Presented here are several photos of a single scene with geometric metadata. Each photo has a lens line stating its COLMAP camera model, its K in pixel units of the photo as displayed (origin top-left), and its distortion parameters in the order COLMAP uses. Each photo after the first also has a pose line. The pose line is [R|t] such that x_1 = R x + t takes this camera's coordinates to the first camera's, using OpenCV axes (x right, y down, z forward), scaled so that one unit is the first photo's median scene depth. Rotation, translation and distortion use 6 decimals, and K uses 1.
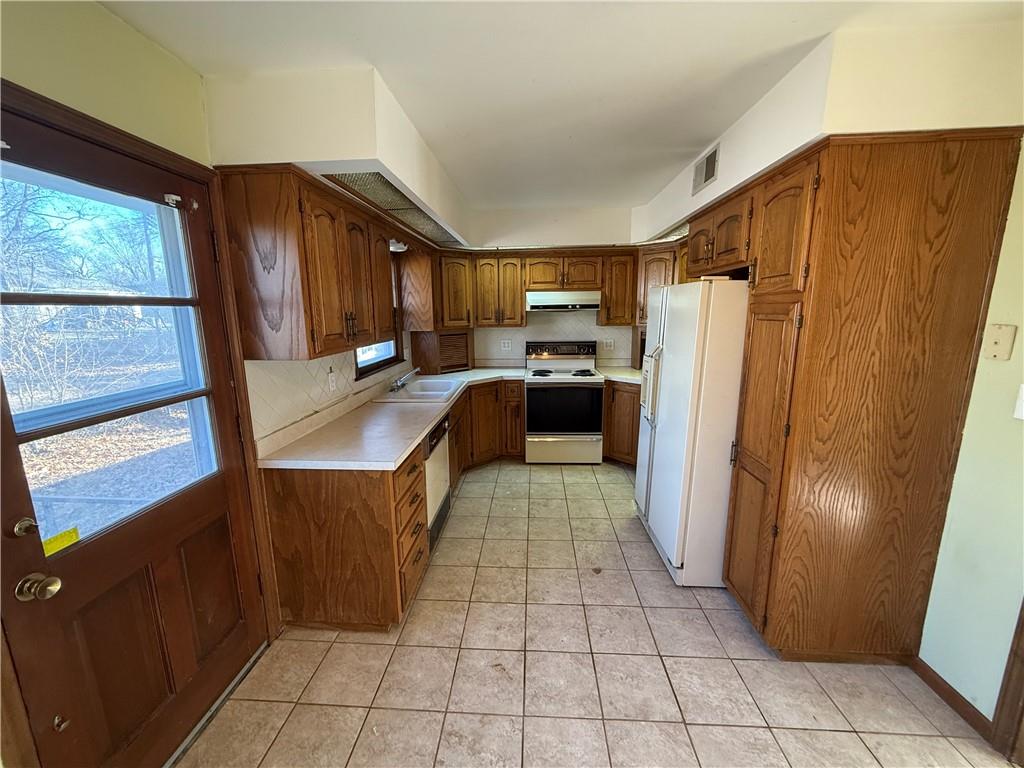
lens RADIAL K [[406.3, 0, 512.3], [0, 406.3, 383.7], [0, 0, 1]] dist [-0.000984, -0.000101]
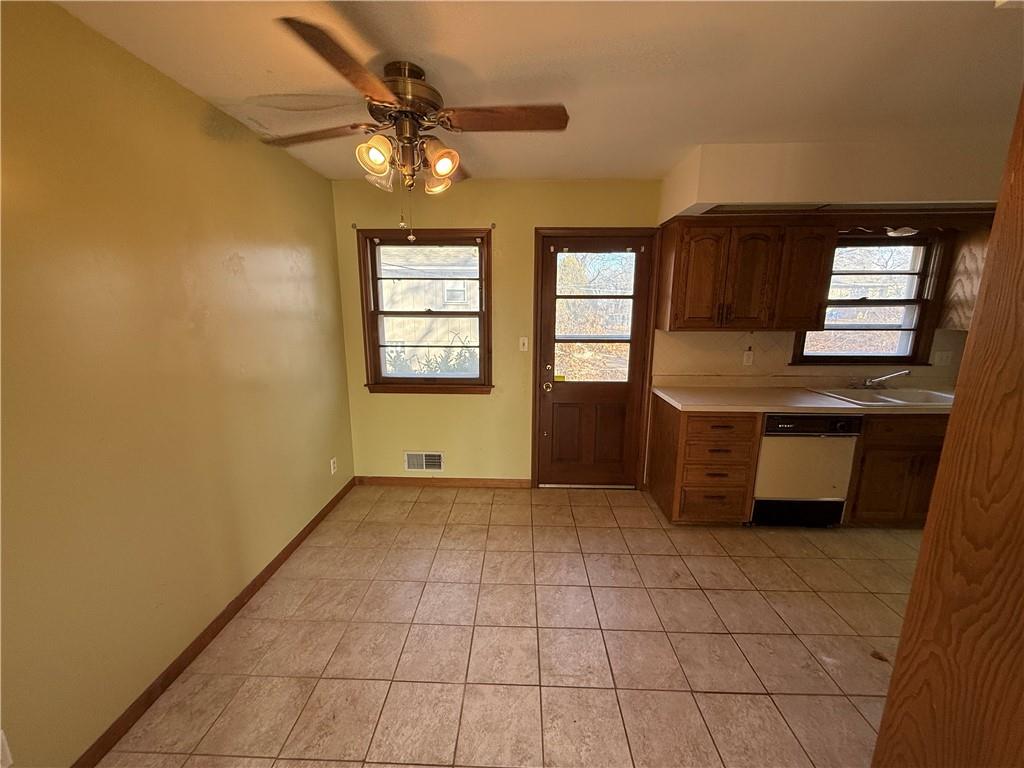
lens RADIAL K [[406.3, 0, 504.5], [0, 406.3, 383.4], [0, 0, 1]] dist [-0.000984, -0.000101]
pose [[0.021684, 0.203053, -0.978928, 1.158840], [-0.185650, 0.962946, 0.195625, -0.052529], [0.982377, 0.177496, 0.058578, 0.279487]]
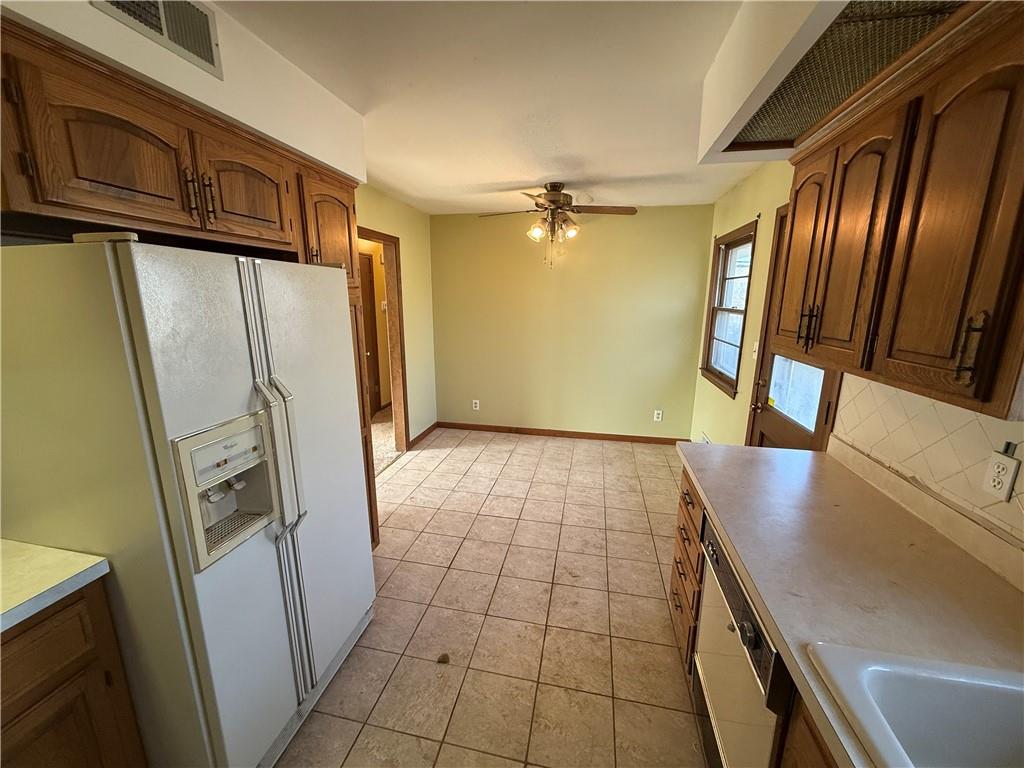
lens RADIAL K [[406.3, 0, 509.4], [0, 406.3, 384.5], [0, 0, 1]] dist [-0.000984, -0.000101]
pose [[-0.988246, -0.023823, 0.151007, -0.010865], [0.036508, 0.922426, 0.384445, -0.394122], [-0.148451, 0.385439, -0.910714, 2.069816]]
